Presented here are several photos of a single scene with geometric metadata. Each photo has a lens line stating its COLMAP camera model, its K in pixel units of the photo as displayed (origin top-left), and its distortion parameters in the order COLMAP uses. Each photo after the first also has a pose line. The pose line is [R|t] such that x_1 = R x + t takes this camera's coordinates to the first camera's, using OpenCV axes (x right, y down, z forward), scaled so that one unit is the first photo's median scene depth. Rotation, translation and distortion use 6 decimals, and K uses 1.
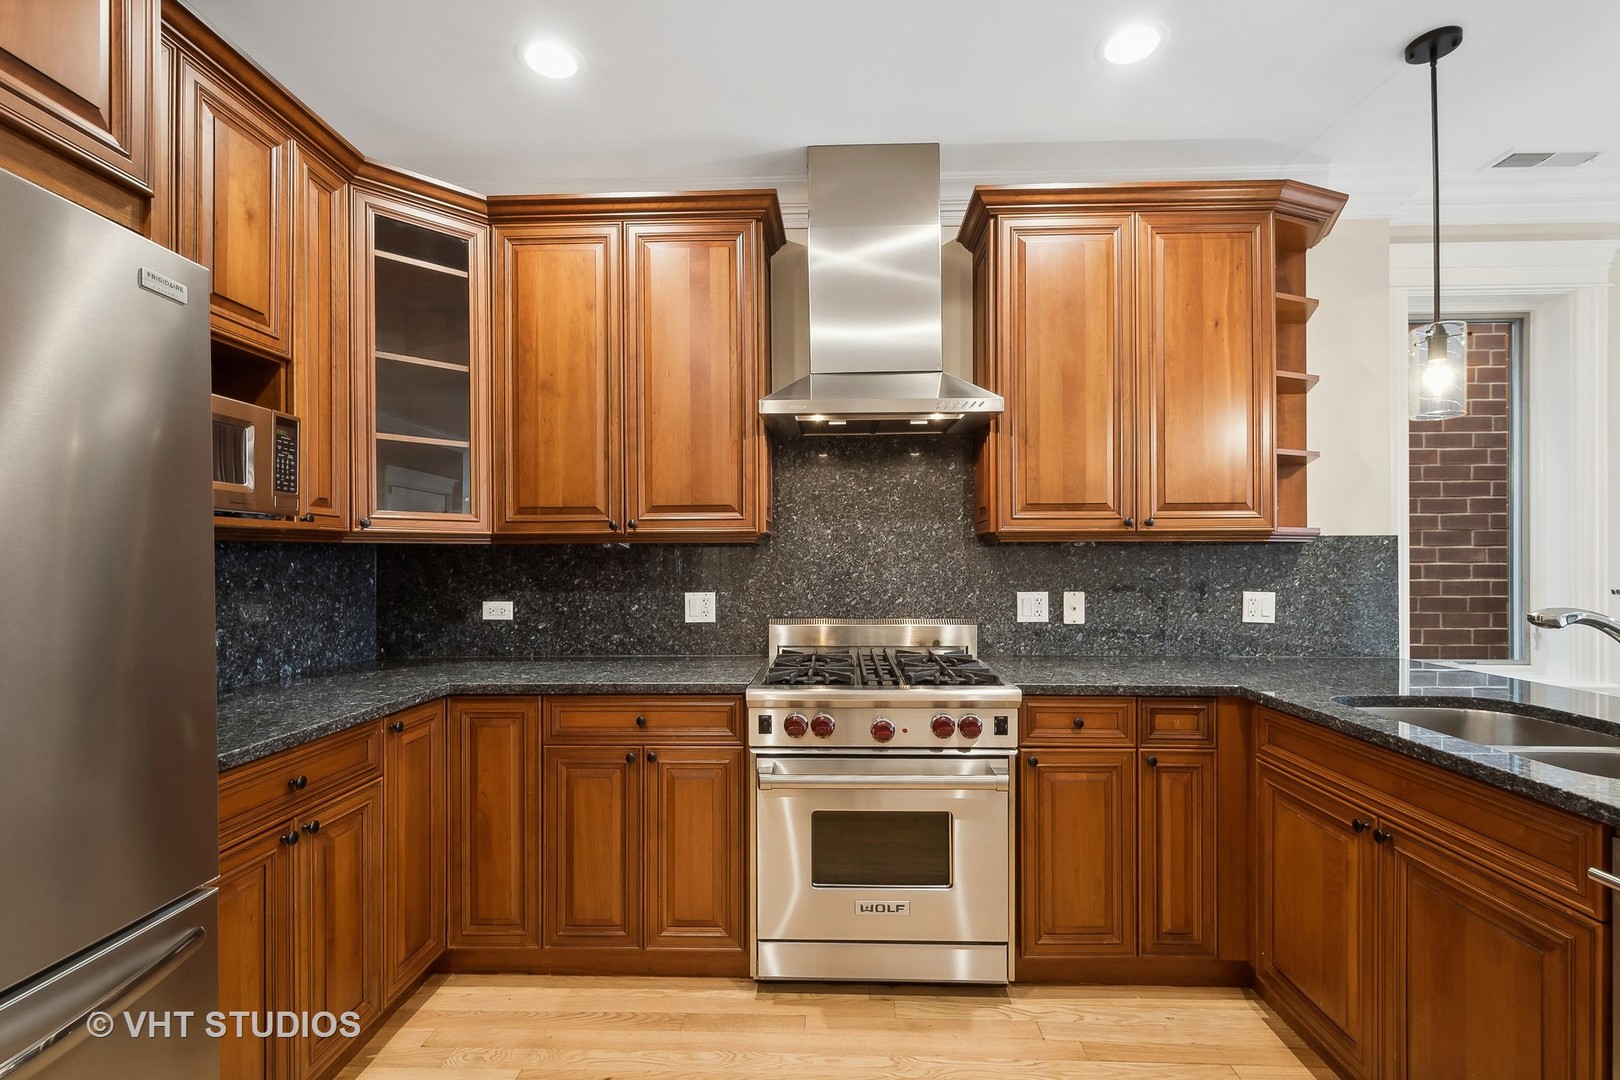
lens RADIAL K [[717.6, 0, 817.2], [0, 717.6, 561.5], [0, 0, 1]] dist [0.002904, -0.000948]
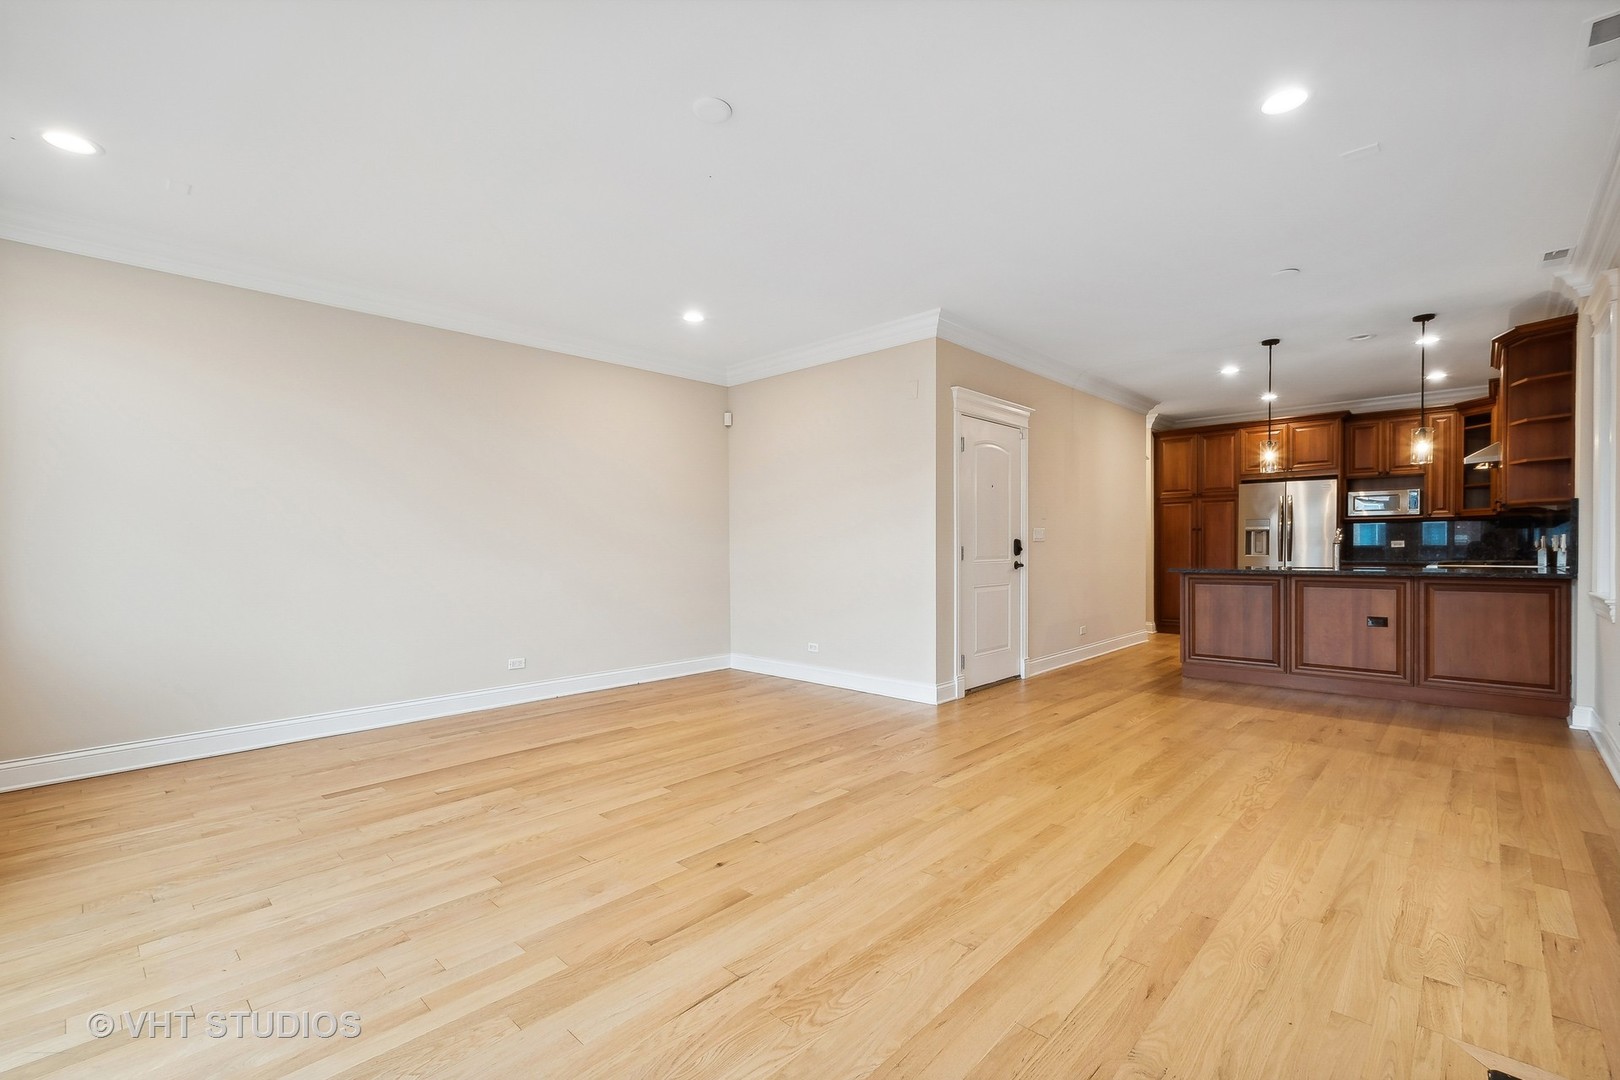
lens RADIAL K [[717.6, 0, 807.9], [0, 717.6, 544.8], [0, 0, 1]] dist [0.002904, -0.000948]
pose [[-0.662601, 0.005409, -0.748953, 3.453965], [0.009446, 0.999955, -0.001135, 0.059530], [0.748913, -0.007827, -0.662622, 0.855130]]
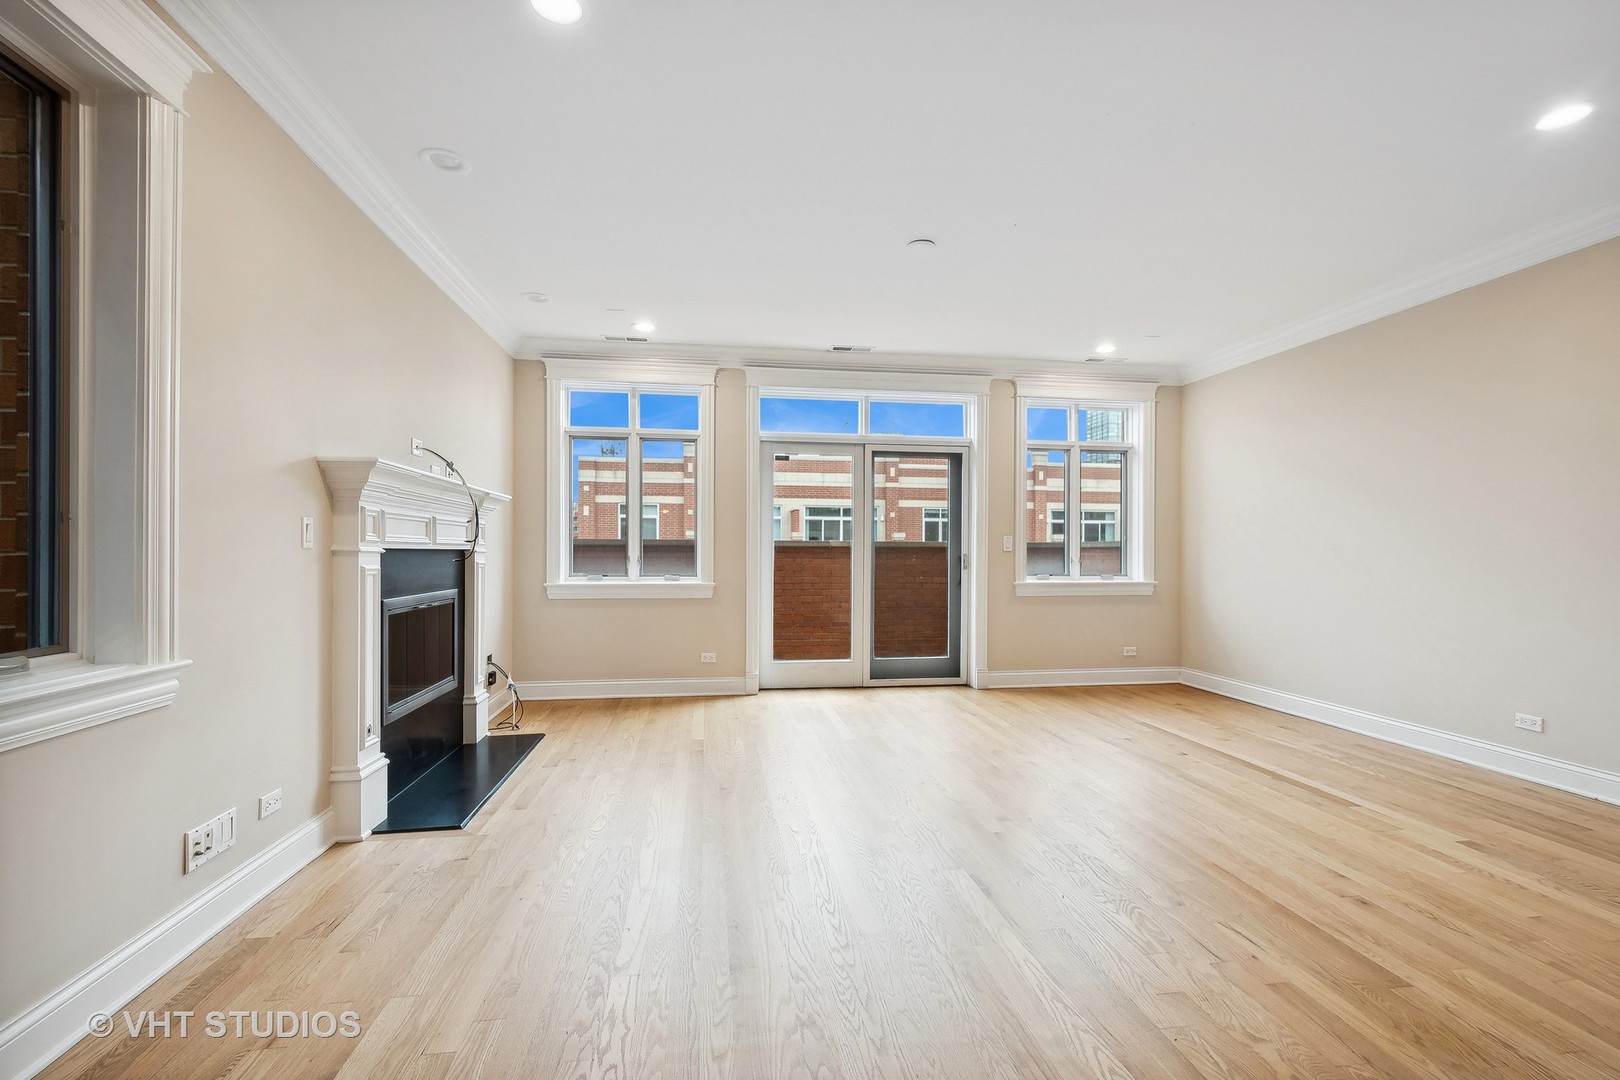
lens RADIAL K [[717.6, 0, 820.0], [0, 717.6, 555.4], [0, 0, 1]] dist [0.002904, -0.000948]
pose [[-0.195133, -0.005642, 0.980760, 1.282358], [-0.007722, 0.999961, 0.004216, 0.060916], [-0.980746, -0.006751, -0.195169, 0.530808]]
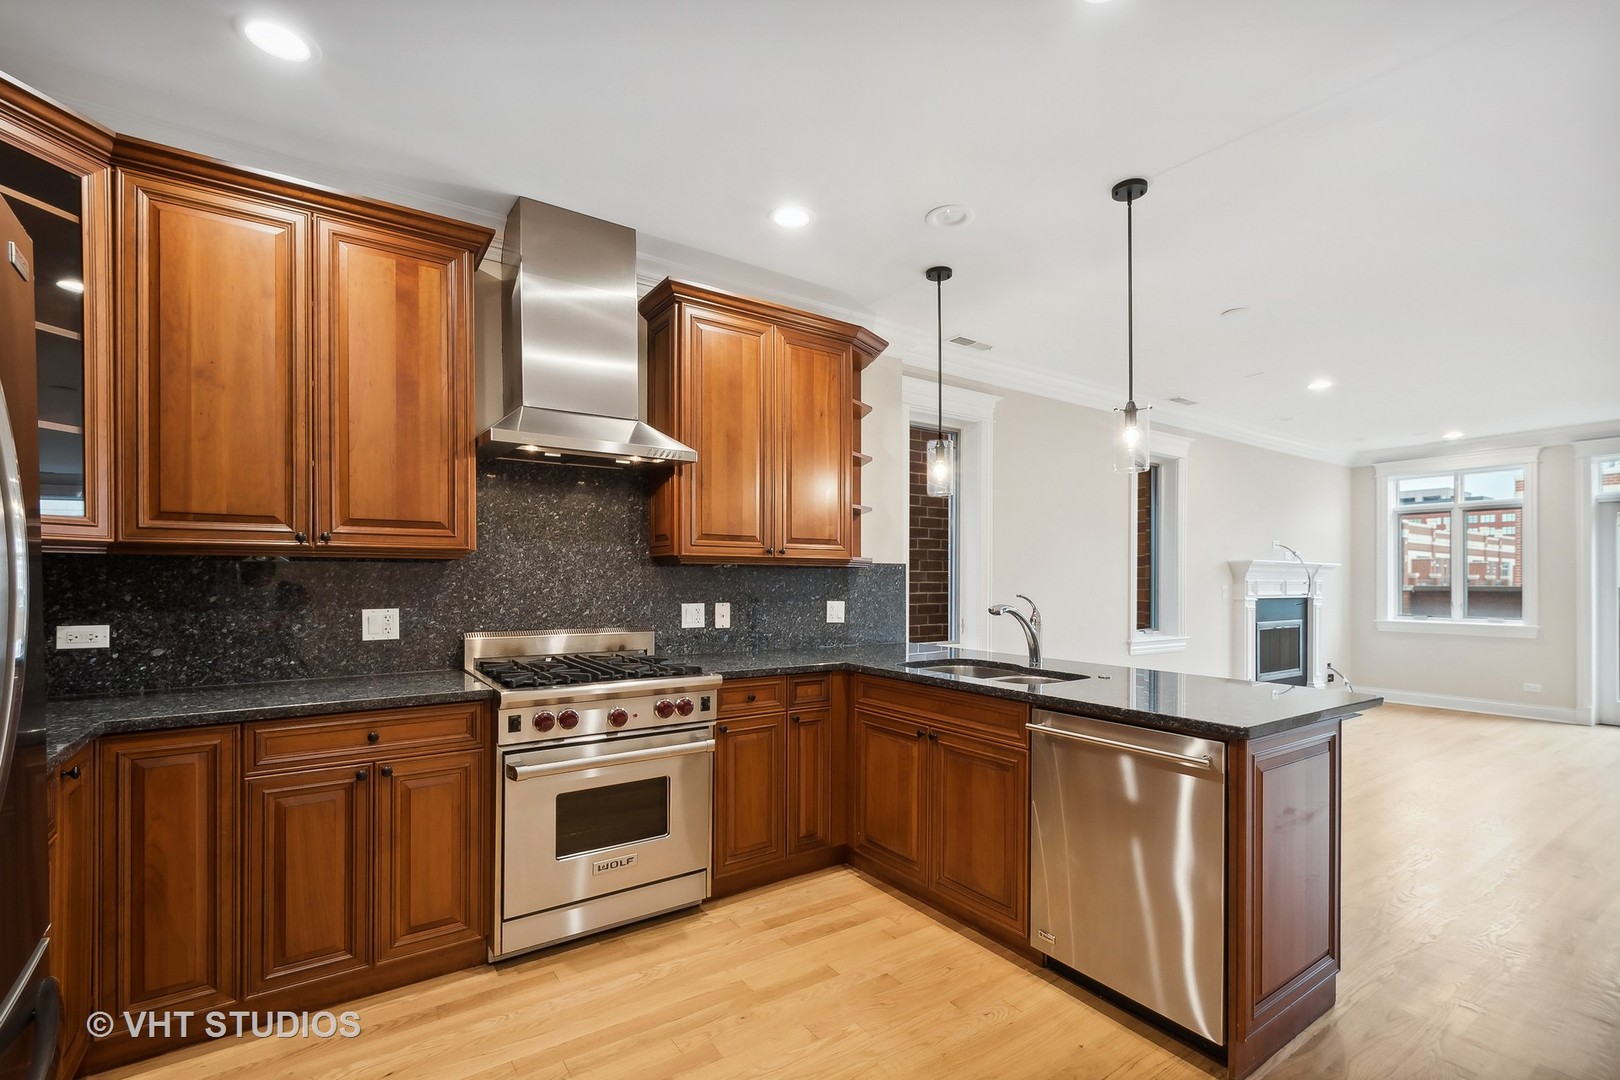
lens RADIAL K [[717.6, 0, 818.6], [0, 717.6, 582.8], [0, 0, 1]] dist [0.002904, -0.000948]
pose [[0.799523, 0.002700, 0.600629, -0.307728], [-0.005294, 0.999983, 0.002553, 0.002180], [-0.600611, -0.005221, 0.799524, -0.146391]]
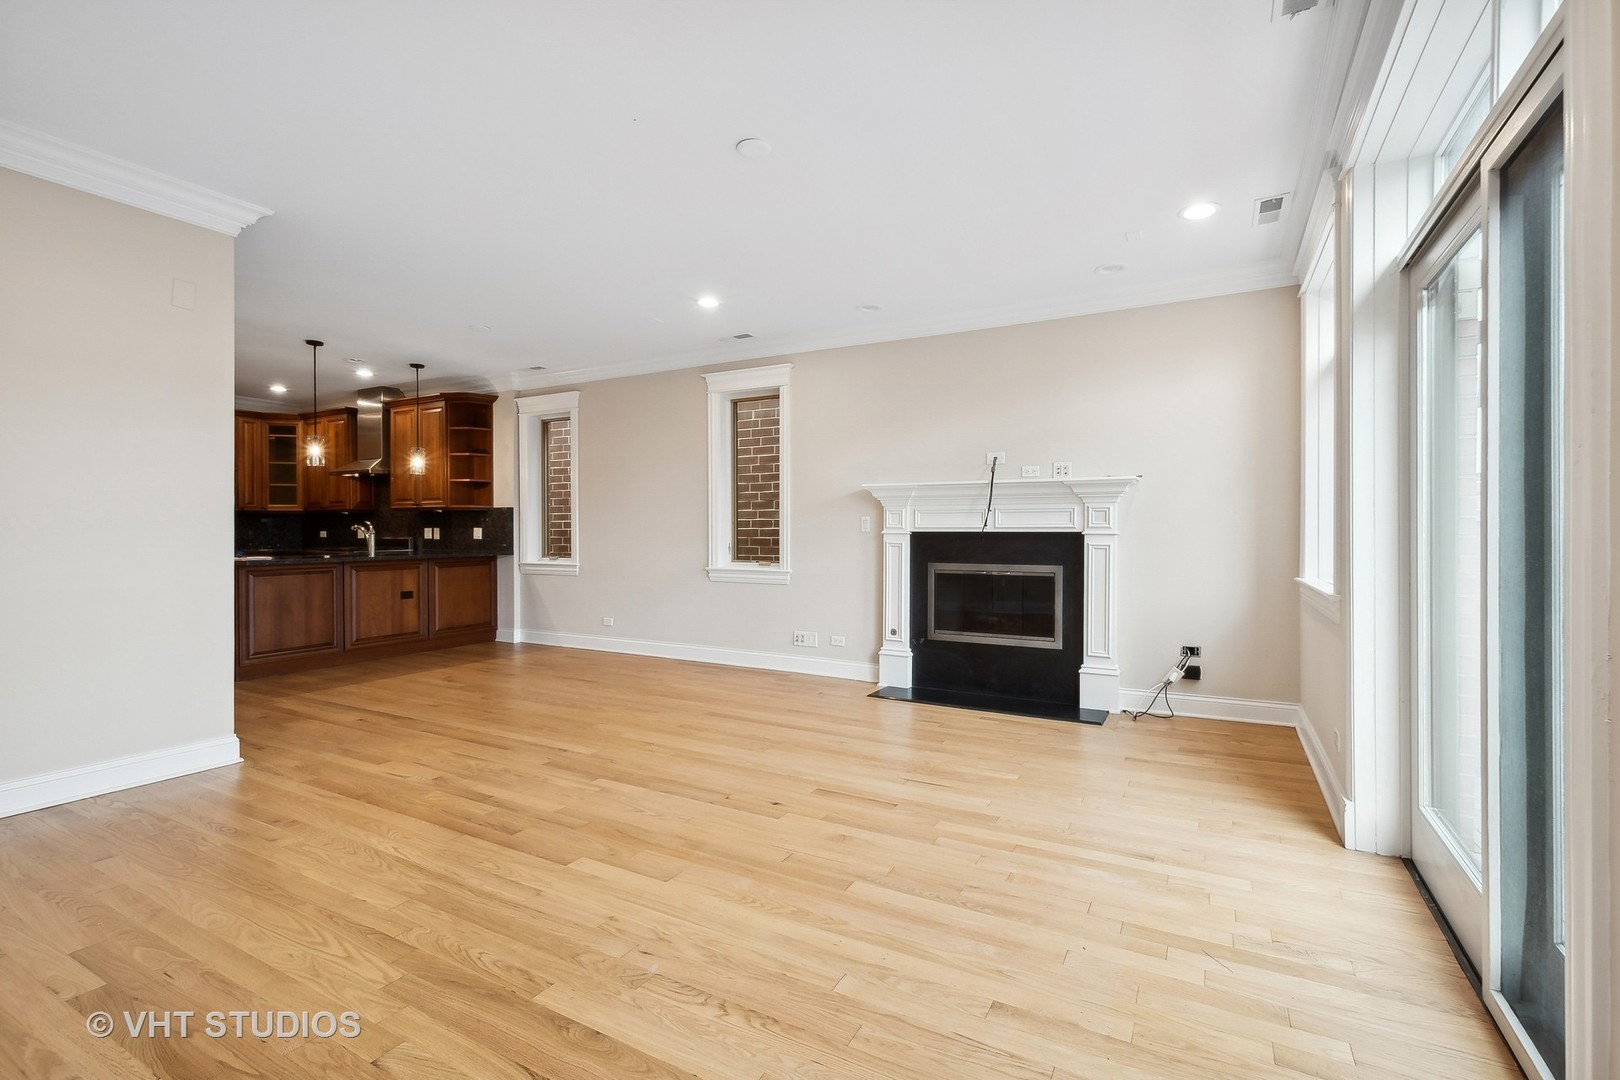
lens RADIAL K [[717.6, 0, 830.7], [0, 717.6, 533.8], [0, 0, 1]] dist [0.002904, -0.000948]
pose [[0.900048, 0.004274, -0.435770, 3.384066], [-0.000776, 0.999966, 0.008205, 0.044710], [0.435791, -0.007047, 0.900021, -1.017052]]
